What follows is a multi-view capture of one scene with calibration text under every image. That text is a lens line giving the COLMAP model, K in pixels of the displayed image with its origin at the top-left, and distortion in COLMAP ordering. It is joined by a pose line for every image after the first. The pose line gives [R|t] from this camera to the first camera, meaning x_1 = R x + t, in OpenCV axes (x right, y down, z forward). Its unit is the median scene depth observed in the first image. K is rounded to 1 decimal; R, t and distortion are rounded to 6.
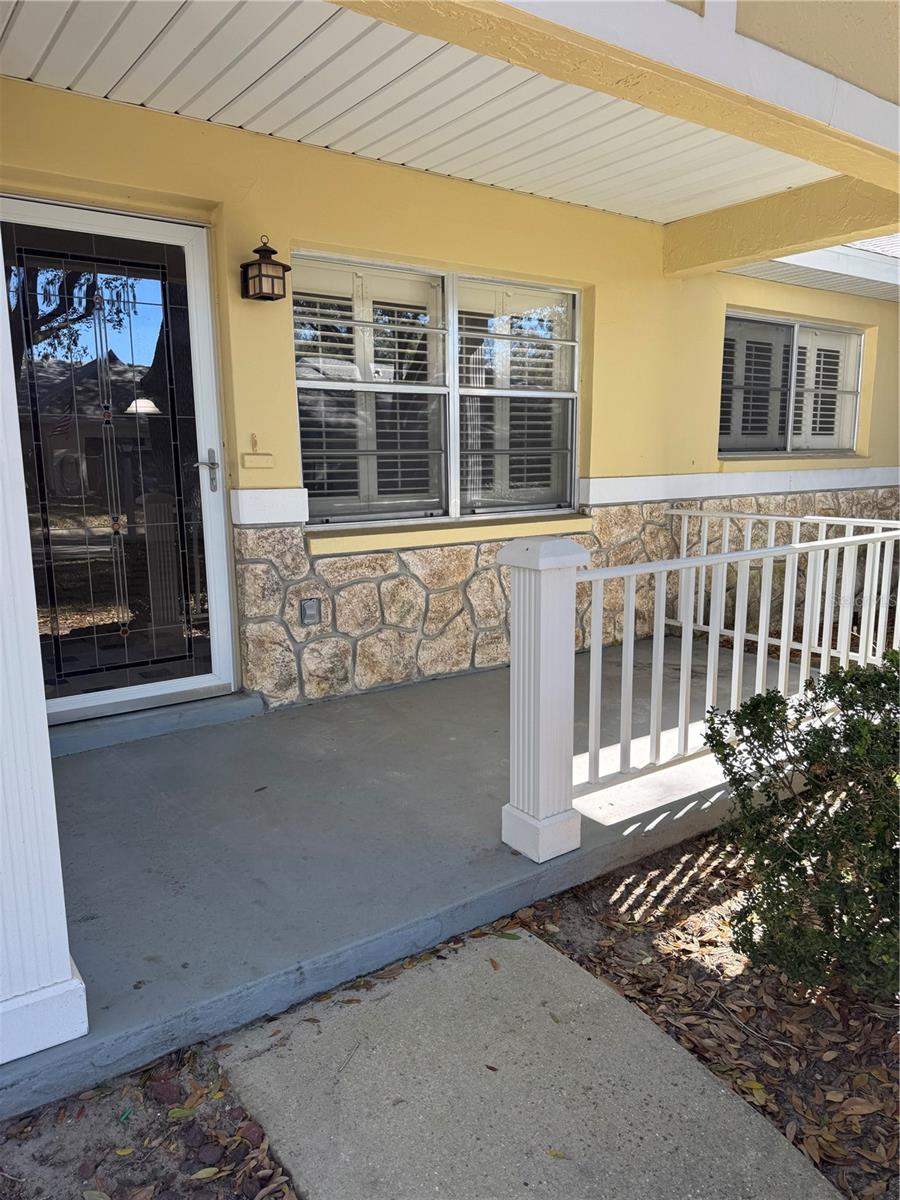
lens RADIAL K [[835.3, 0, 450.0], [0, 835.3, 600.0], [0, 0, 1]] dist [0.093306, -0.084667]
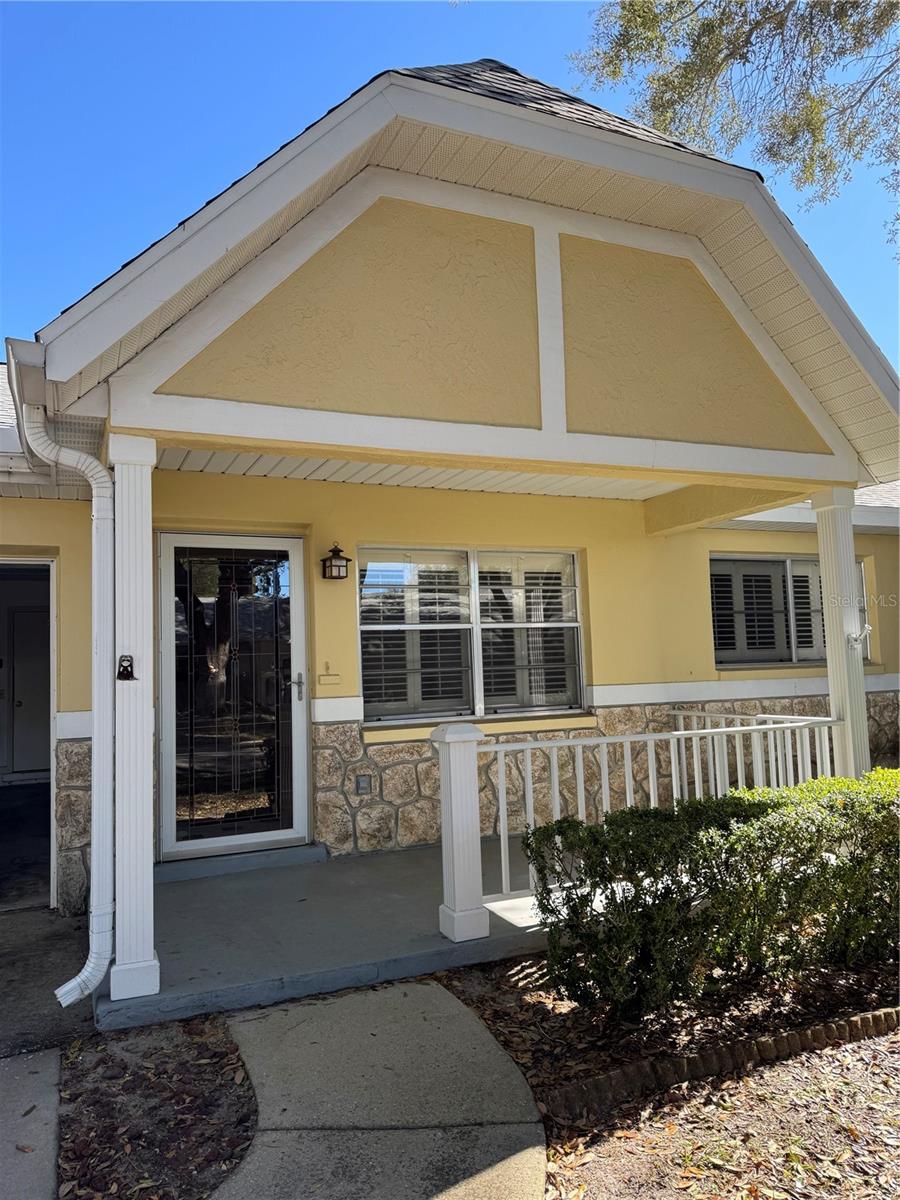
lens RADIAL K [[843.7, 0, 450.0], [0, 843.7, 600.0], [0, 0, 1]] dist [0.171801, -0.164032]
pose [[0.977315, -0.042042, -0.207578, 0.290162], [-0.010259, 0.969553, -0.244668, 0.062739], [0.211544, 0.241247, 0.947127, -0.406281]]
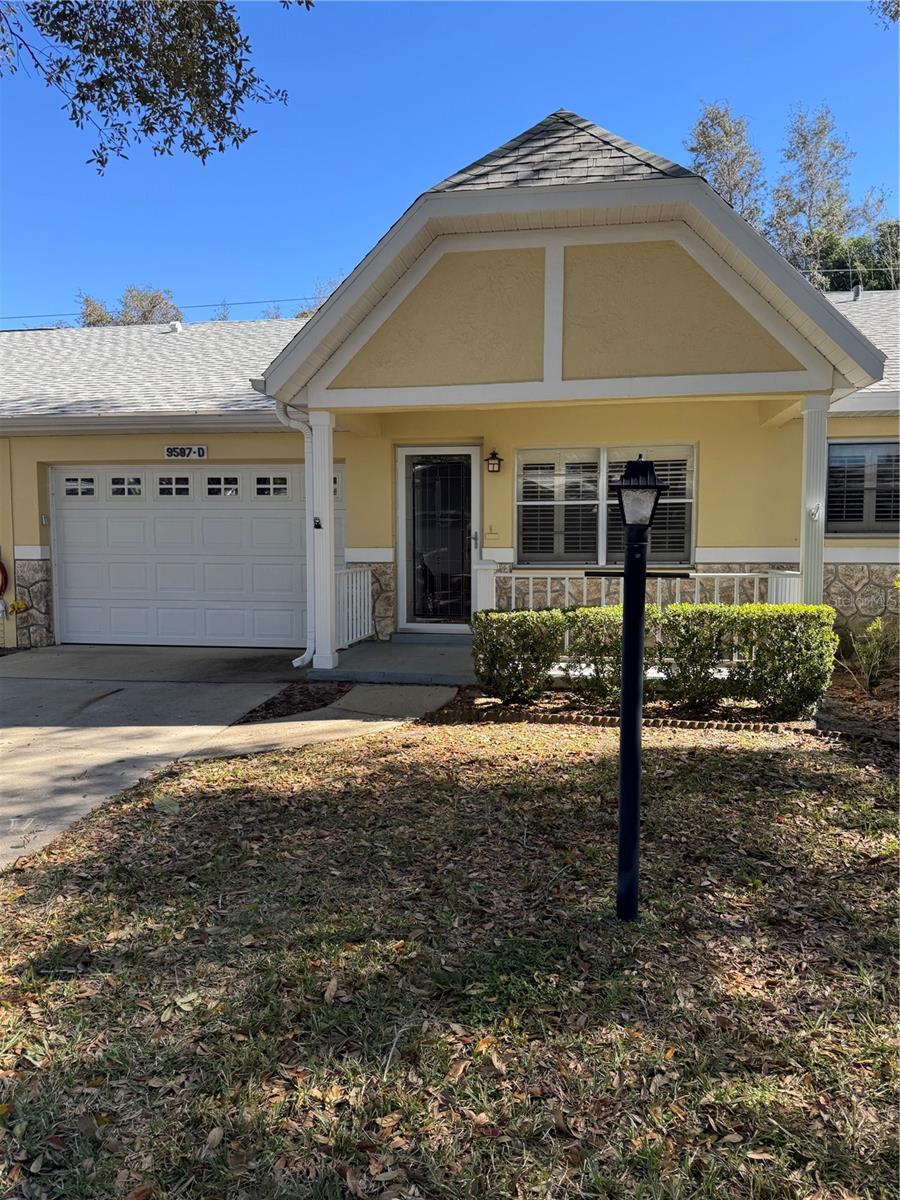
lens RADIAL K [[835.3, 0, 450.0], [0, 835.3, 600.0], [0, 0, 1]] dist [0.093306, -0.084667]
pose [[0.699806, 0.055843, -0.712146, 1.328841], [-0.126488, 0.990873, -0.046596, 0.133492], [0.703045, 0.122687, 0.700483, -0.692898]]
